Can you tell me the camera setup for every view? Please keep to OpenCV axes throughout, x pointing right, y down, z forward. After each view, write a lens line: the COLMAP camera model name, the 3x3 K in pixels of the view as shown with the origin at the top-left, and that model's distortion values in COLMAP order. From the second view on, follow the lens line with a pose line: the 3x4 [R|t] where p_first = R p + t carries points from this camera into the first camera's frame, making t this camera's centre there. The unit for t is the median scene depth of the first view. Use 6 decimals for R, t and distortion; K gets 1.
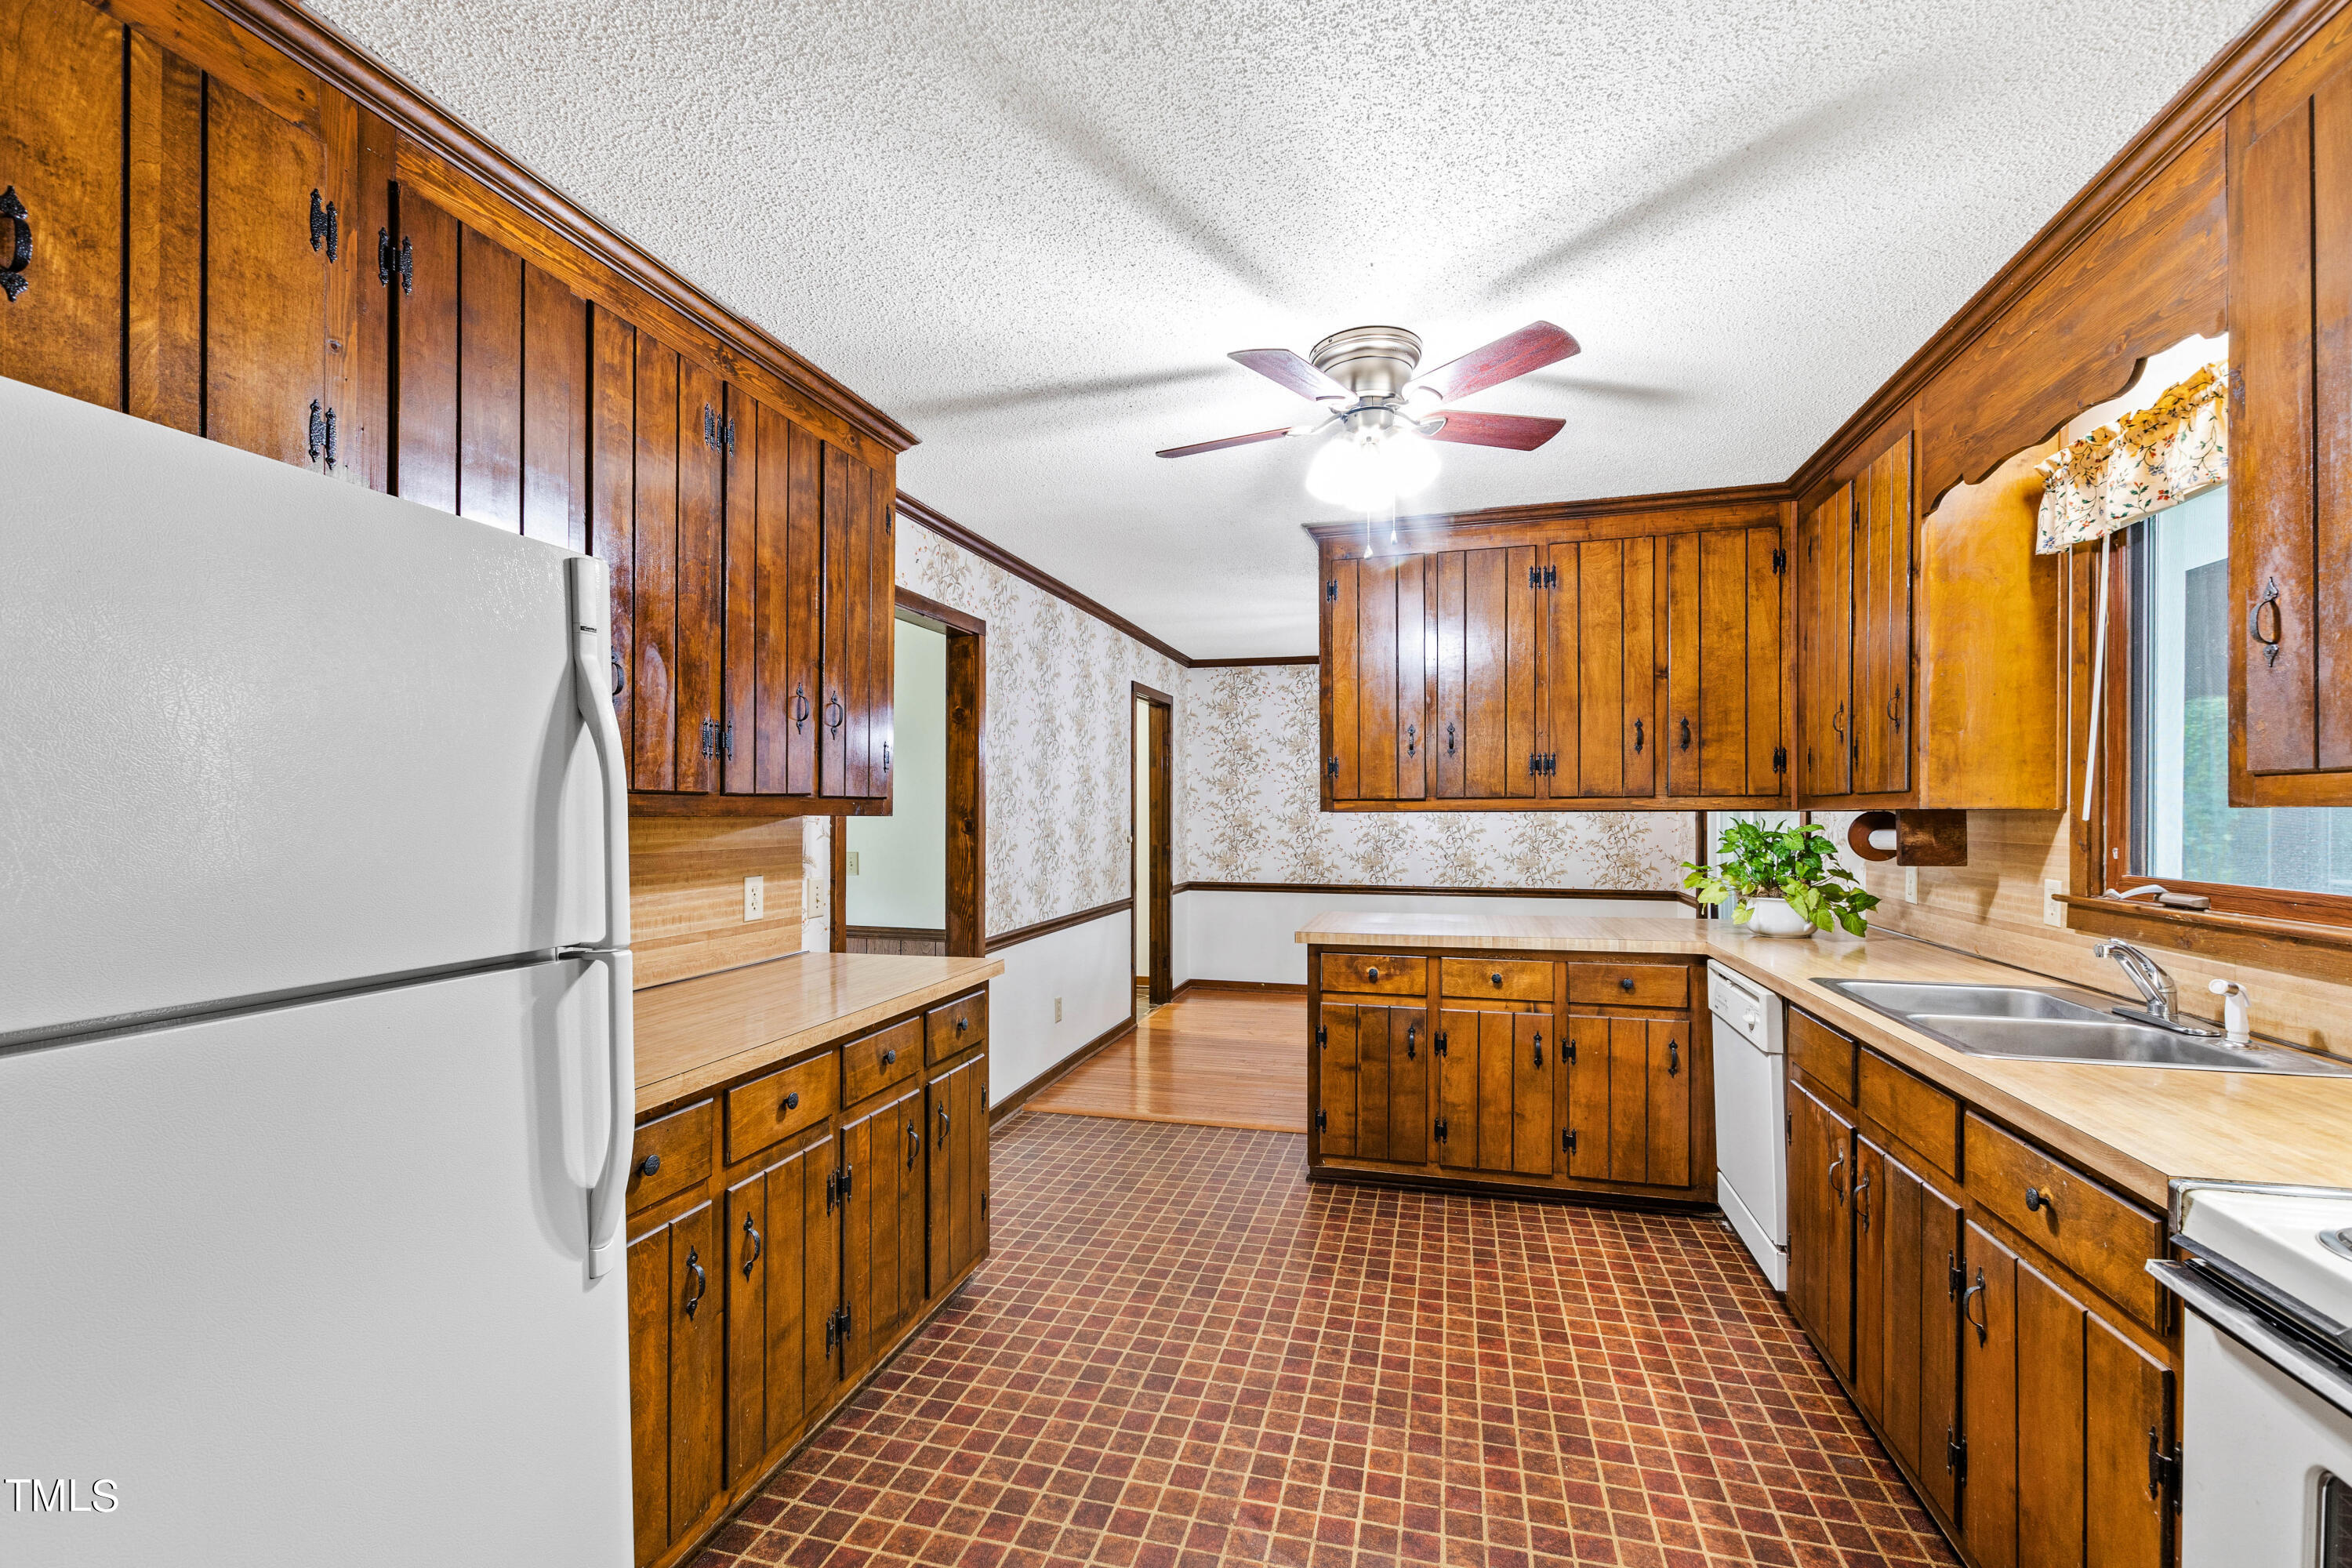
lens RADIAL K [[1016.2, 0, 1161.5], [0, 1016.2, 805.7], [0, 0, 1]] dist [0.003945, -0.002168]
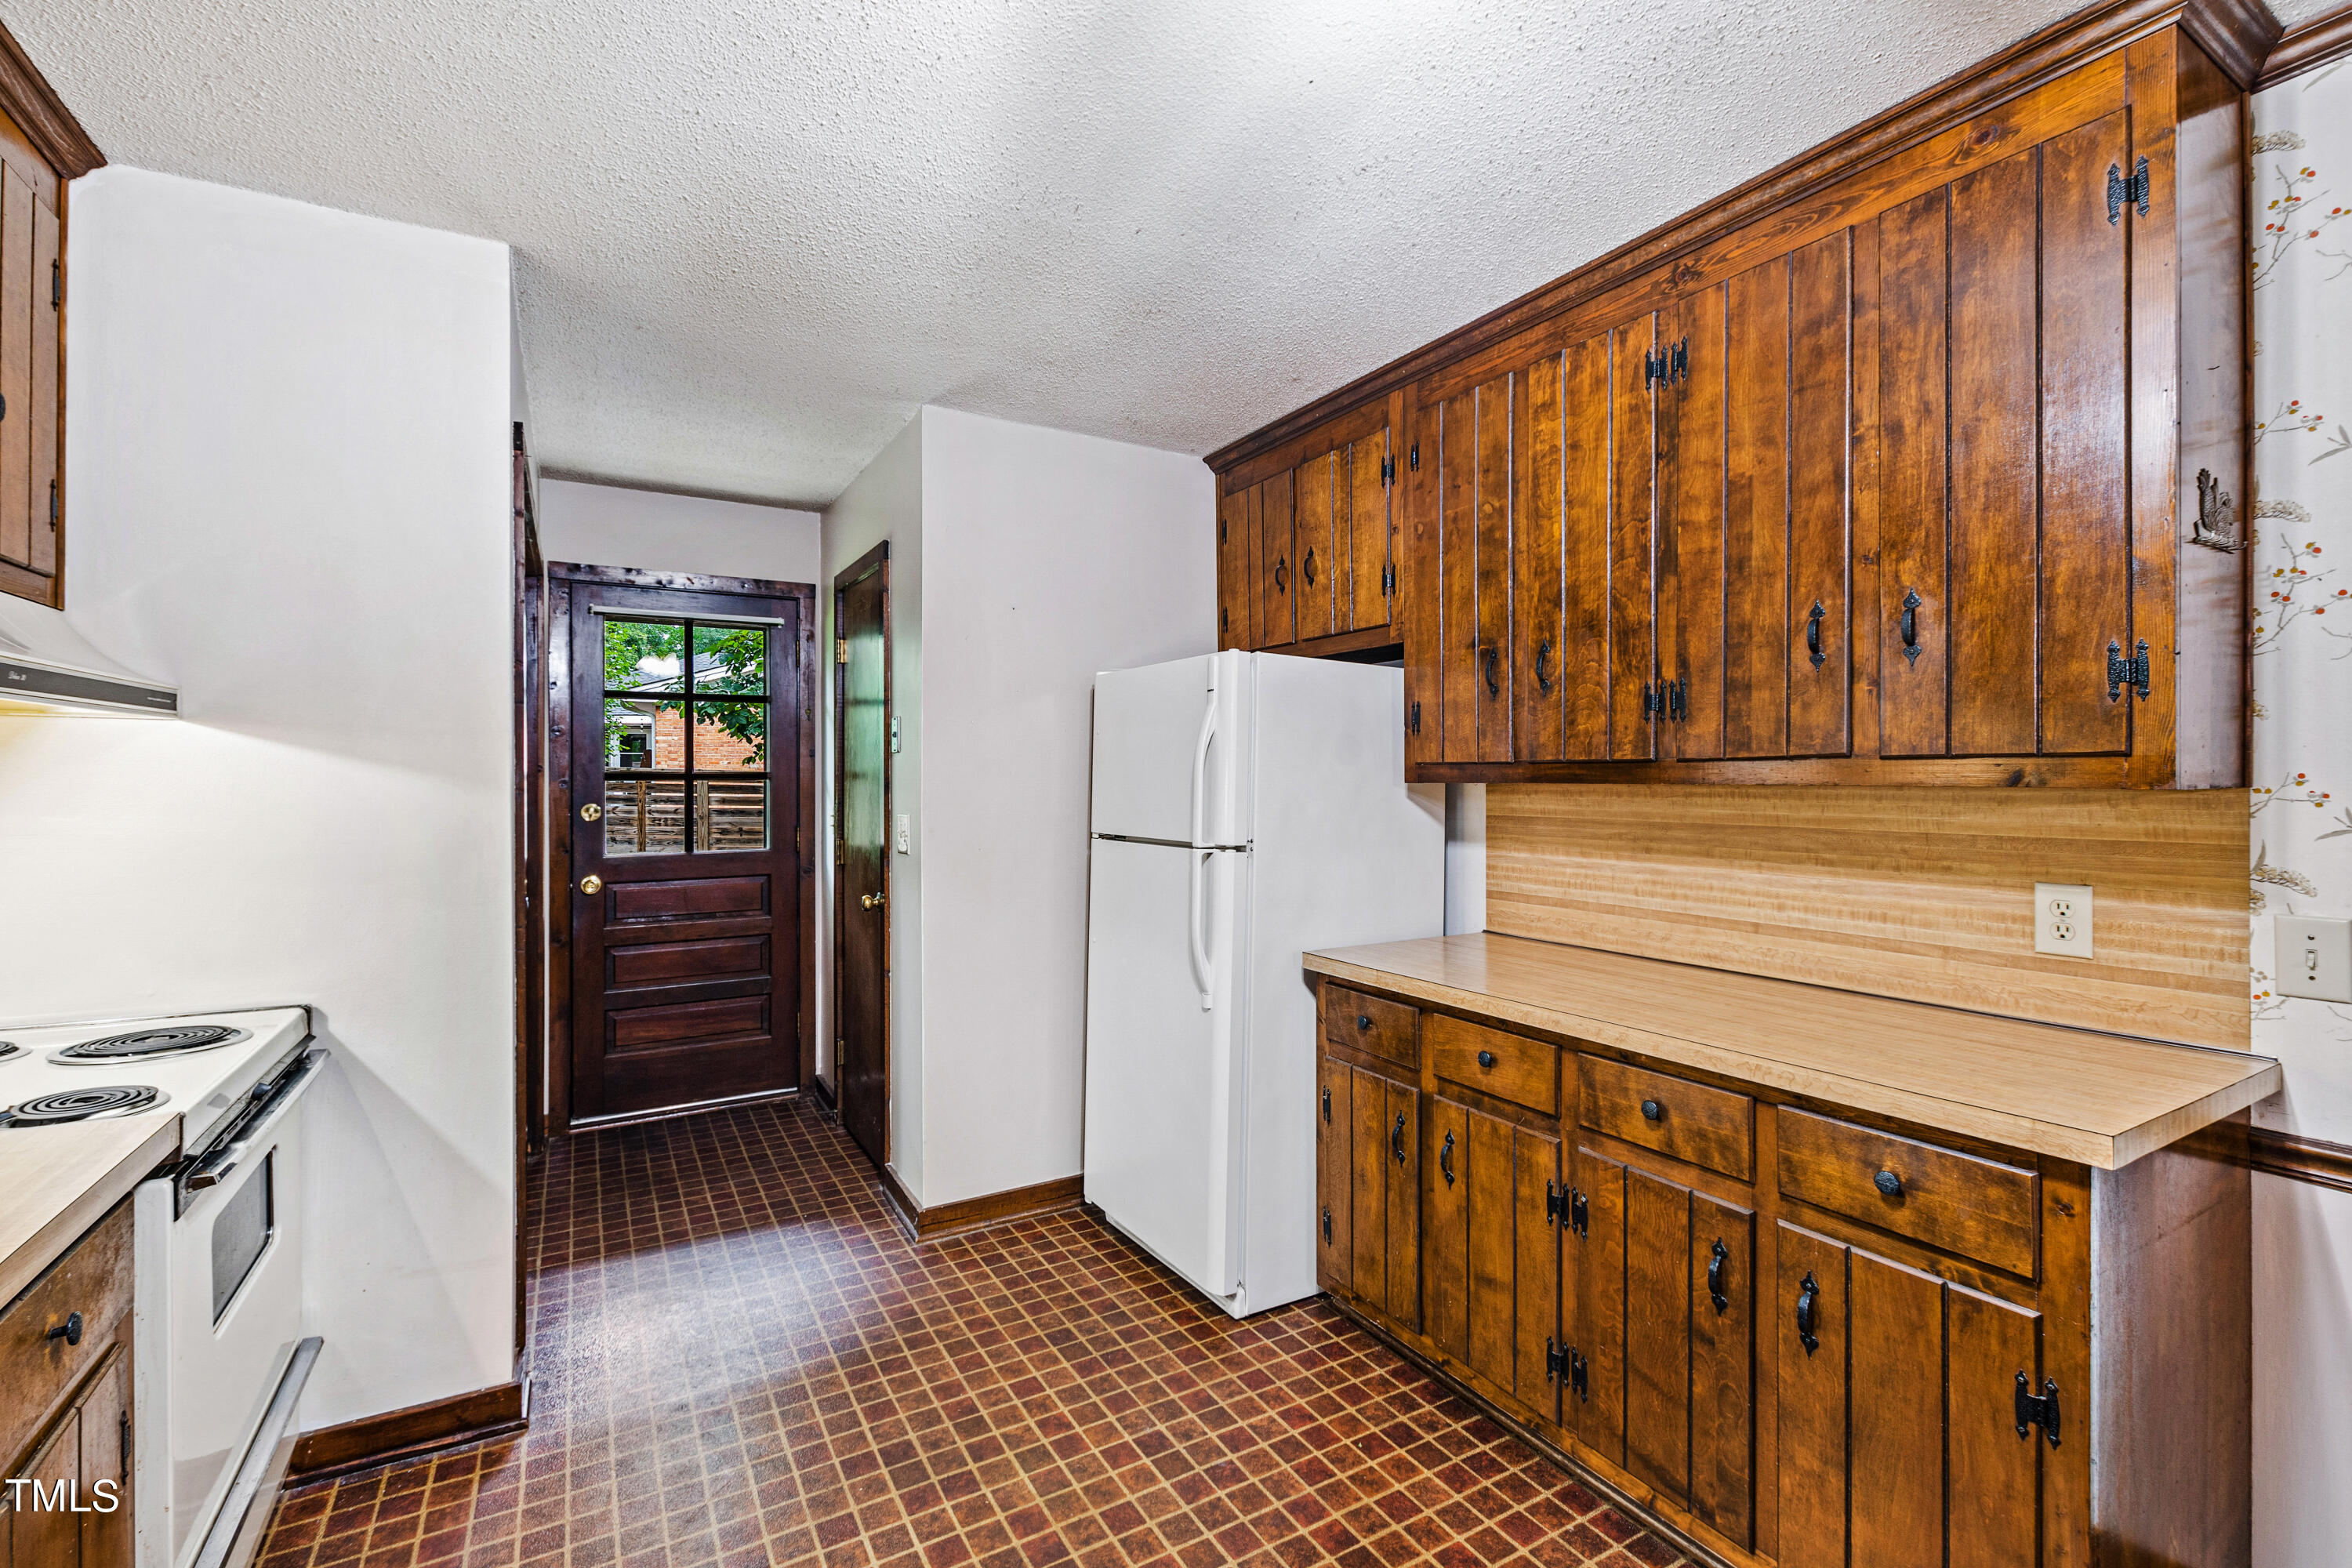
lens RADIAL K [[1016.2, 0, 1180.5], [0, 1016.2, 770.9], [0, 0, 1]] dist [0.003945, -0.002168]
pose [[-0.686205, -0.005256, -0.727389, 0.500722], [0.004099, 0.999930, -0.011092, 0.005922], [0.727397, -0.010593, -0.686136, 1.233218]]
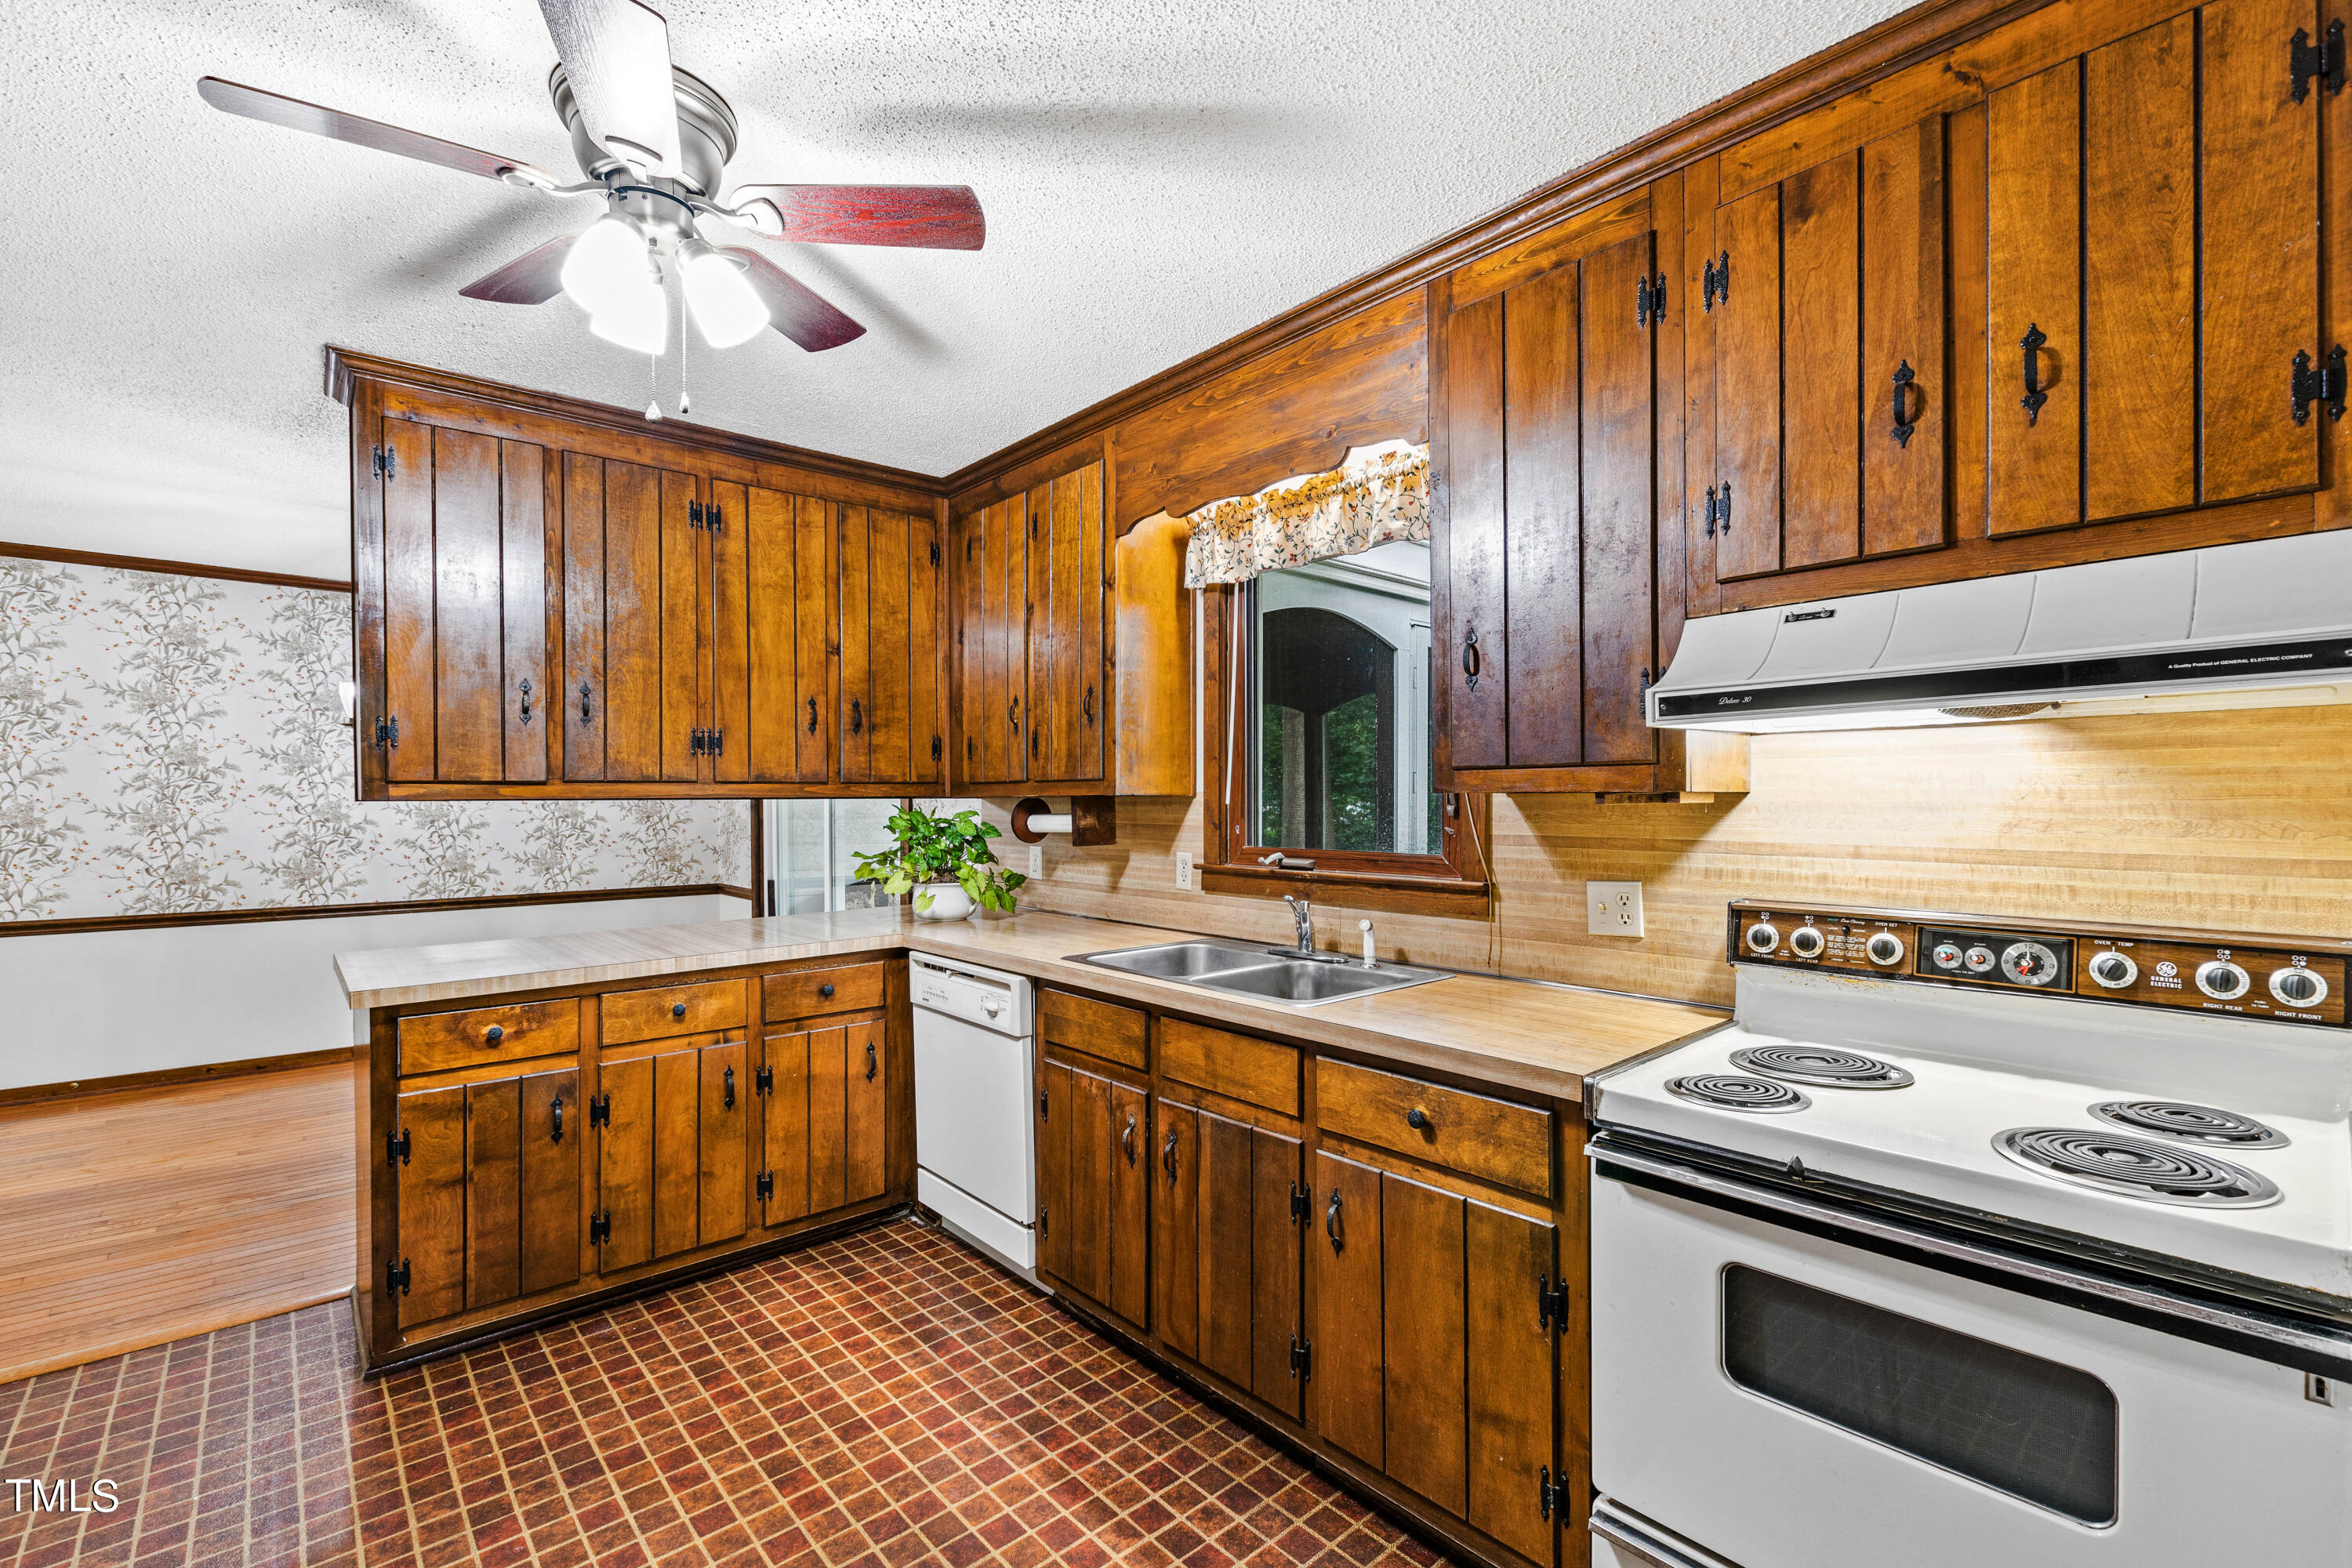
lens RADIAL K [[1016.2, 0, 1188.1], [0, 1016.2, 800.1], [0, 0, 1]] dist [0.003945, -0.002168]
pose [[0.539490, -0.002341, 0.841989, -0.145087], [-0.001724, 0.999991, 0.003885, 0.003527], [-0.841990, -0.003548, 0.539481, 0.286009]]
